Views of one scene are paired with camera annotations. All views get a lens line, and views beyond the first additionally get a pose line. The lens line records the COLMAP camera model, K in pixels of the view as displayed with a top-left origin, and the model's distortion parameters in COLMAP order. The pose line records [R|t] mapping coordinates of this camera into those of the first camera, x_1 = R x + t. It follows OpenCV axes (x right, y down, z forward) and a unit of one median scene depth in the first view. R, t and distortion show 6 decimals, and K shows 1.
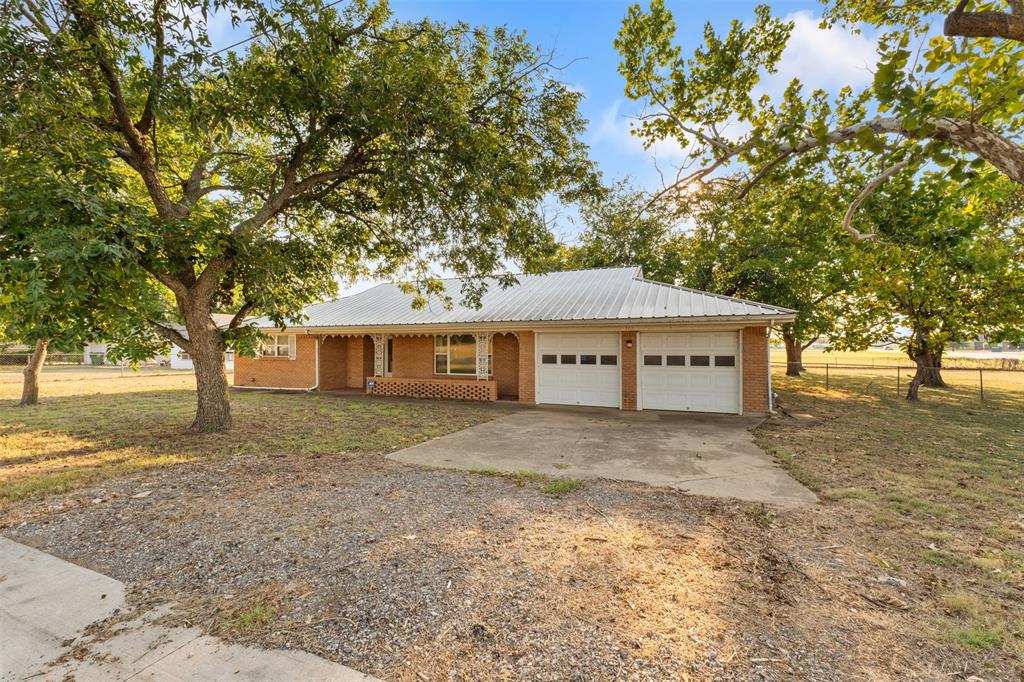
lens RADIAL K [[427.4, 0, 512.0], [0, 427.4, 341.0], [0, 0, 1]] dist [0.000294, 0.000052]
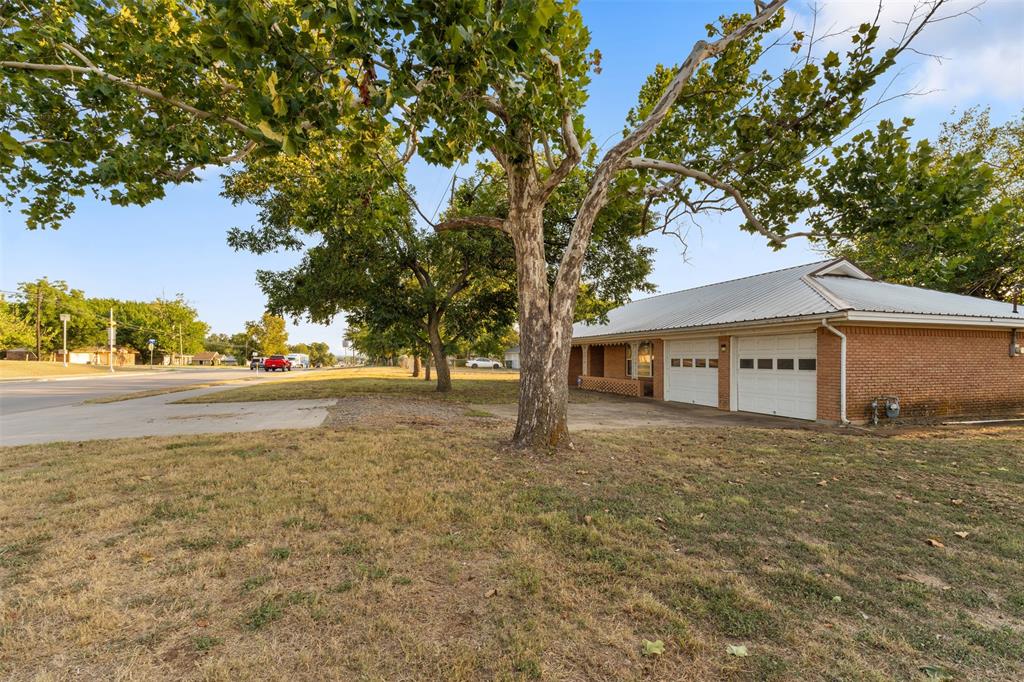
lens RADIAL K [[427.4, 0, 512.0], [0, 427.4, 341.0], [0, 0, 1]] dist [0.000294, 0.000052]
pose [[0.698195, -0.032814, -0.715155, 0.662849], [0.023410, 0.999461, -0.023005, 0.001738], [0.715524, -0.000680, 0.698587, -0.113760]]
